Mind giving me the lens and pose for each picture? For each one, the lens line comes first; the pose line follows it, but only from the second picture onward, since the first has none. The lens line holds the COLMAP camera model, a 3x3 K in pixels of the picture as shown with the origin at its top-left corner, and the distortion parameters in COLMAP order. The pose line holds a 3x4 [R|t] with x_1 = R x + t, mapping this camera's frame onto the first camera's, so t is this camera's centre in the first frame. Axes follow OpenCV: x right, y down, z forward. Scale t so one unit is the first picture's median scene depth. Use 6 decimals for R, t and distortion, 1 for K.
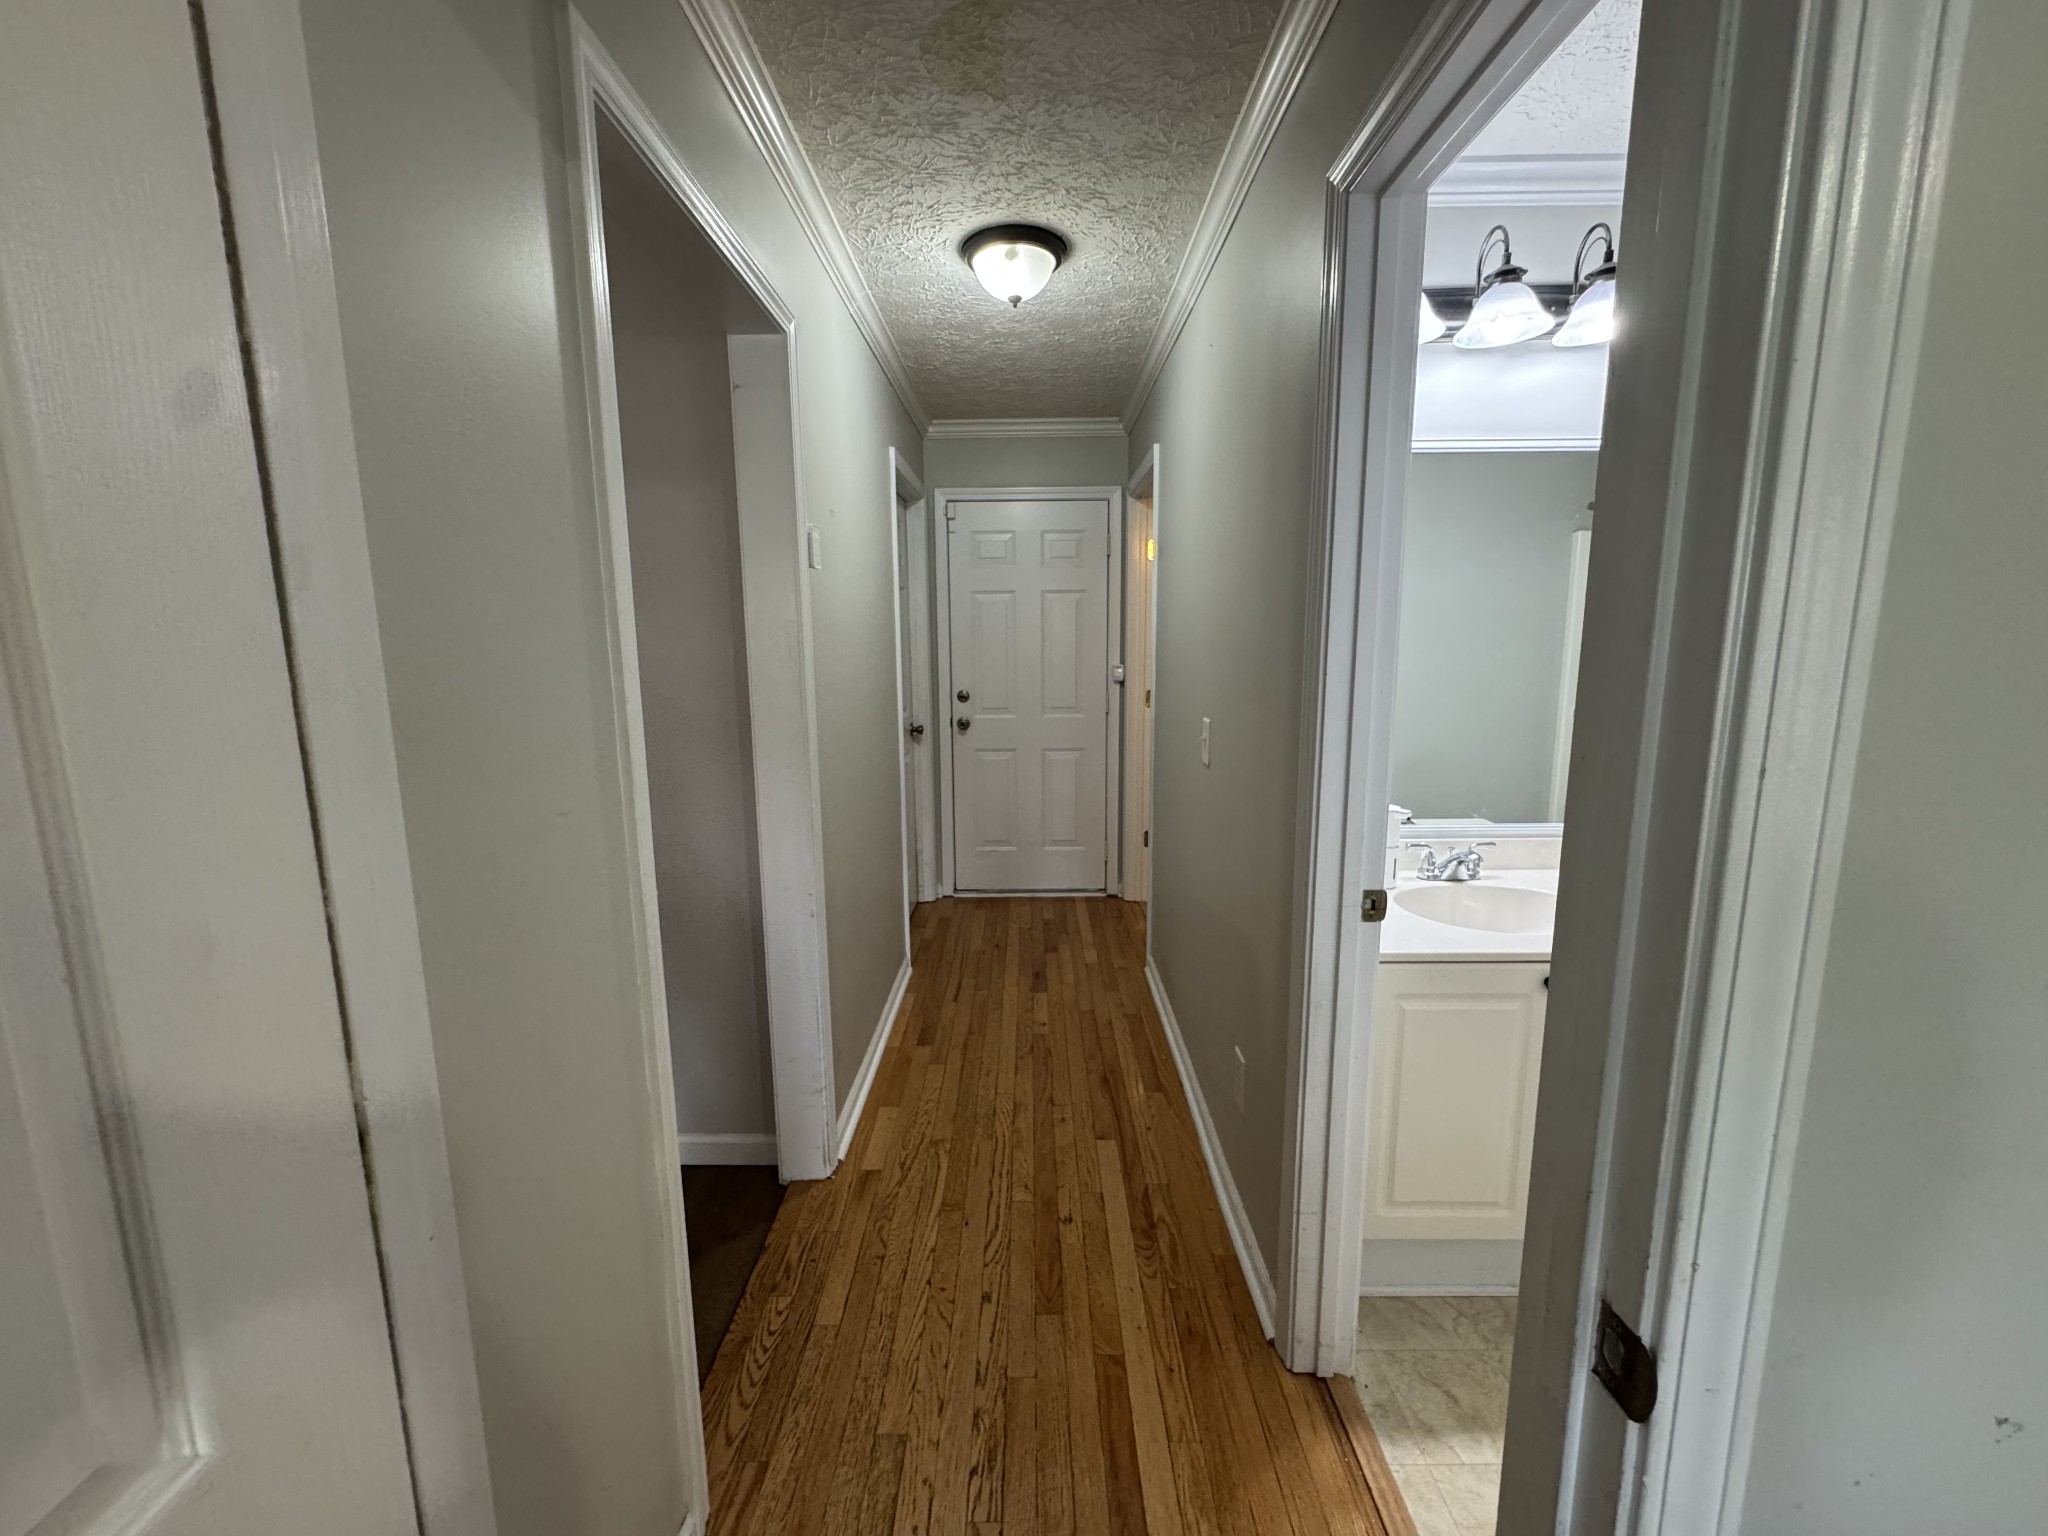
lens RADIAL K [[821.3, 0, 1024.6], [0, 821.3, 763.5], [0, 0, 1]] dist [0.000058, -0.000231]
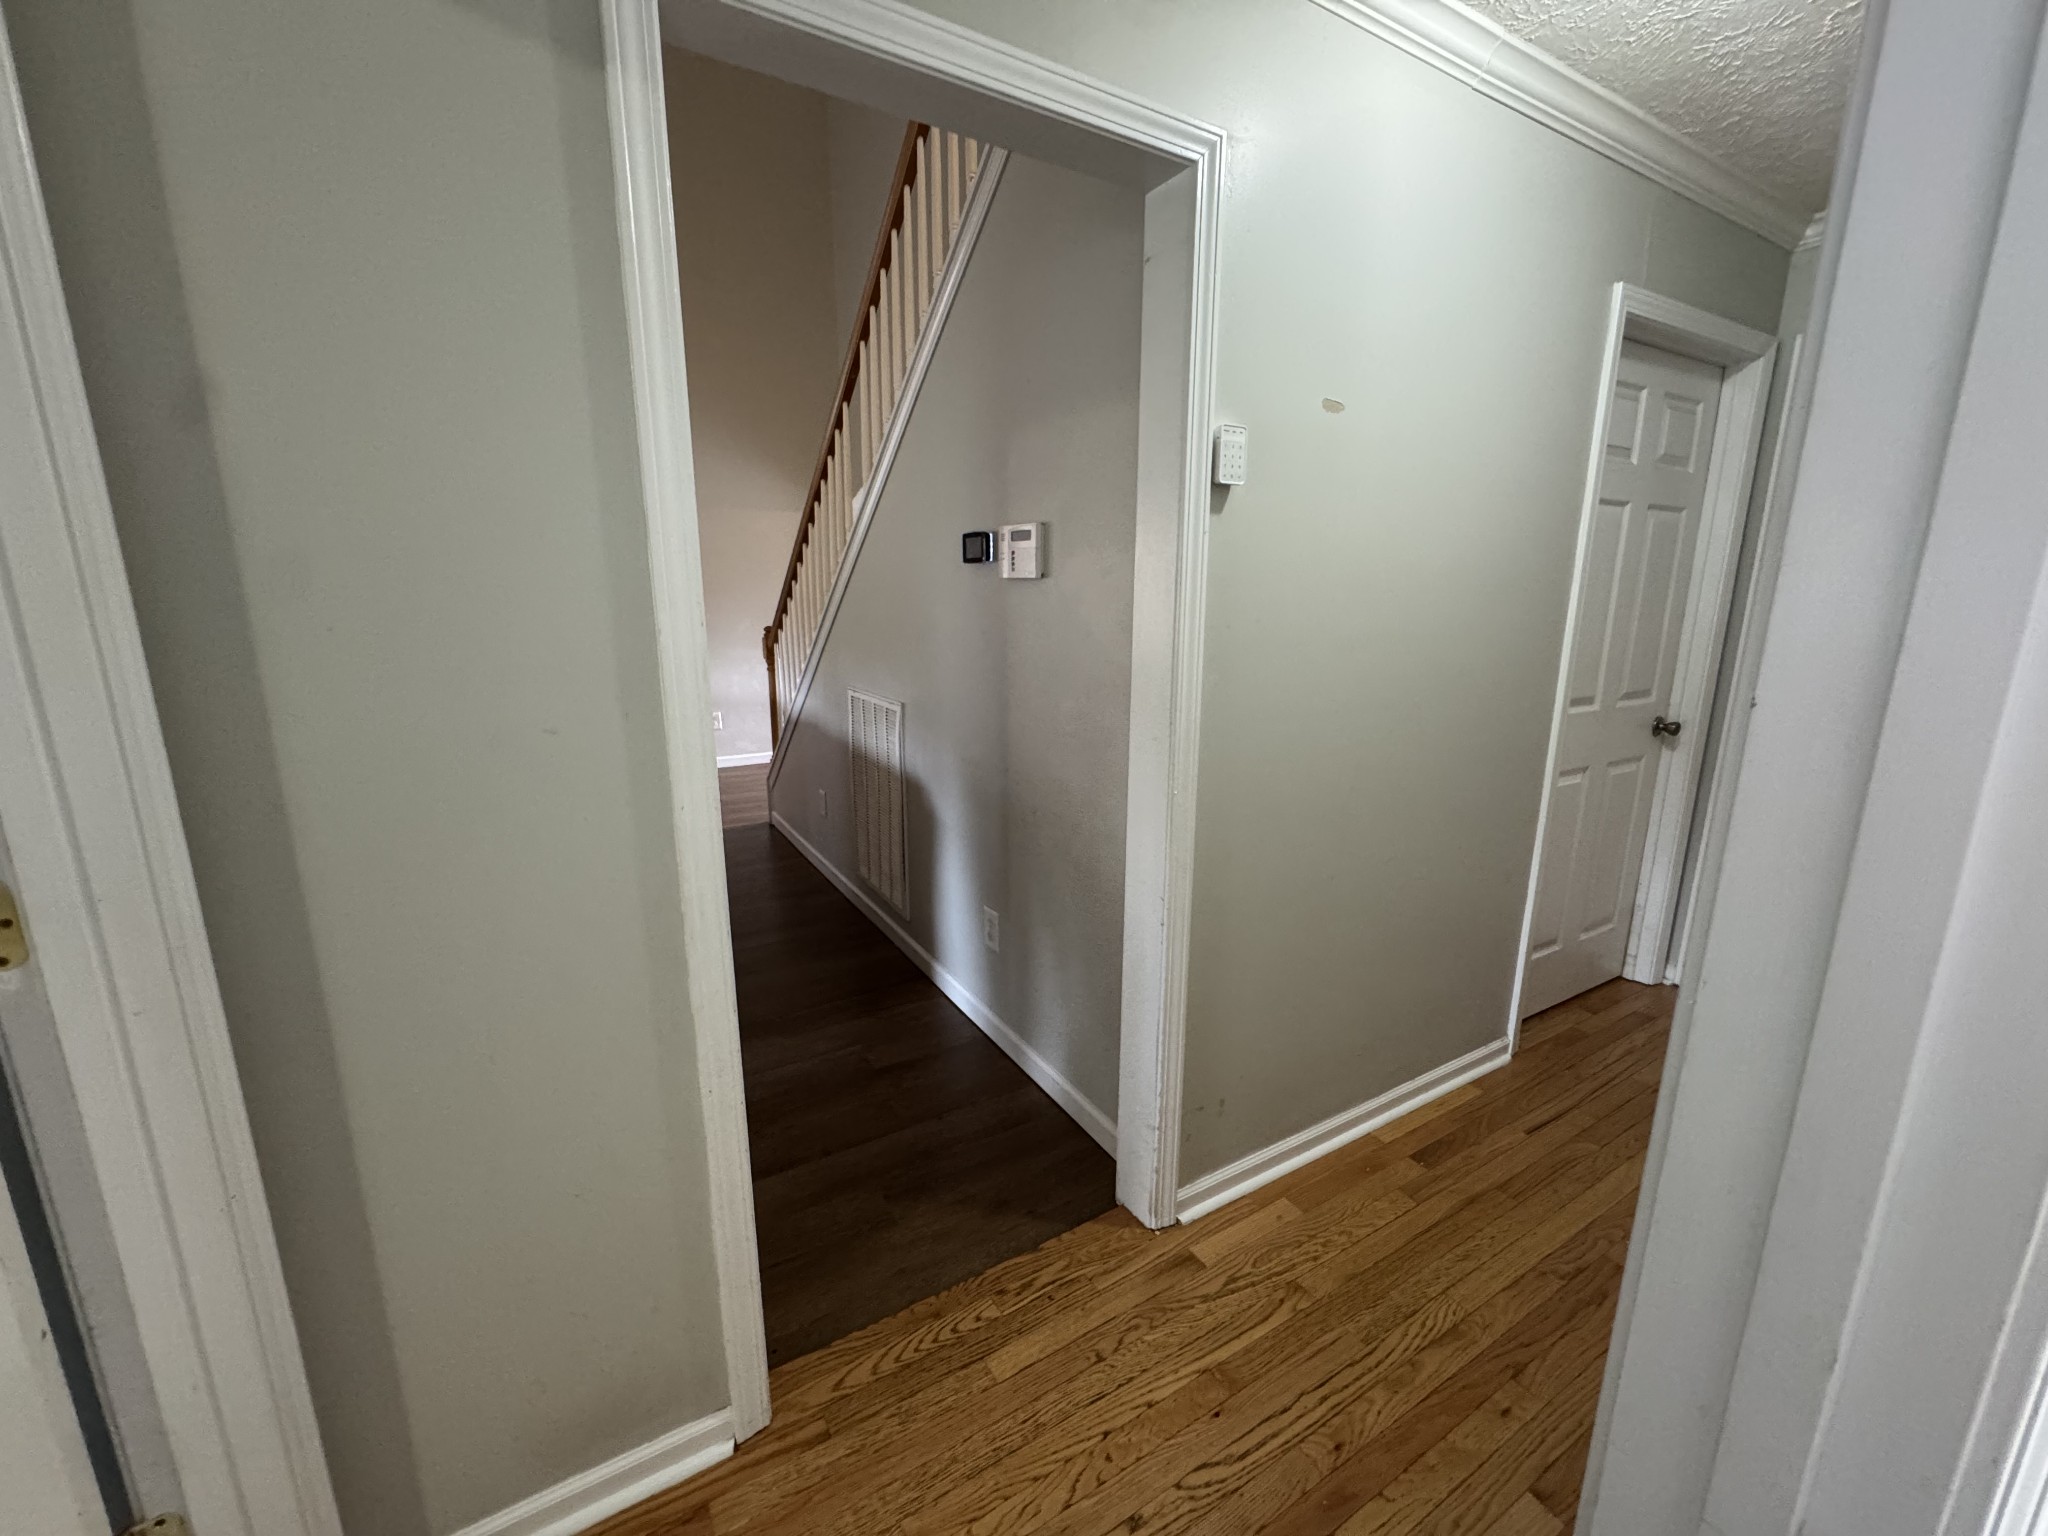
lens RADIAL K [[821.3, 0, 1024.6], [0, 821.3, 763.5], [0, 0, 1]] dist [0.000058, -0.000231]
pose [[0.519601, 0.196860, -0.831421, 0.308125], [-0.143558, 0.979376, 0.142175, -0.065327], [0.842263, 0.045483, 0.537145, 0.431951]]
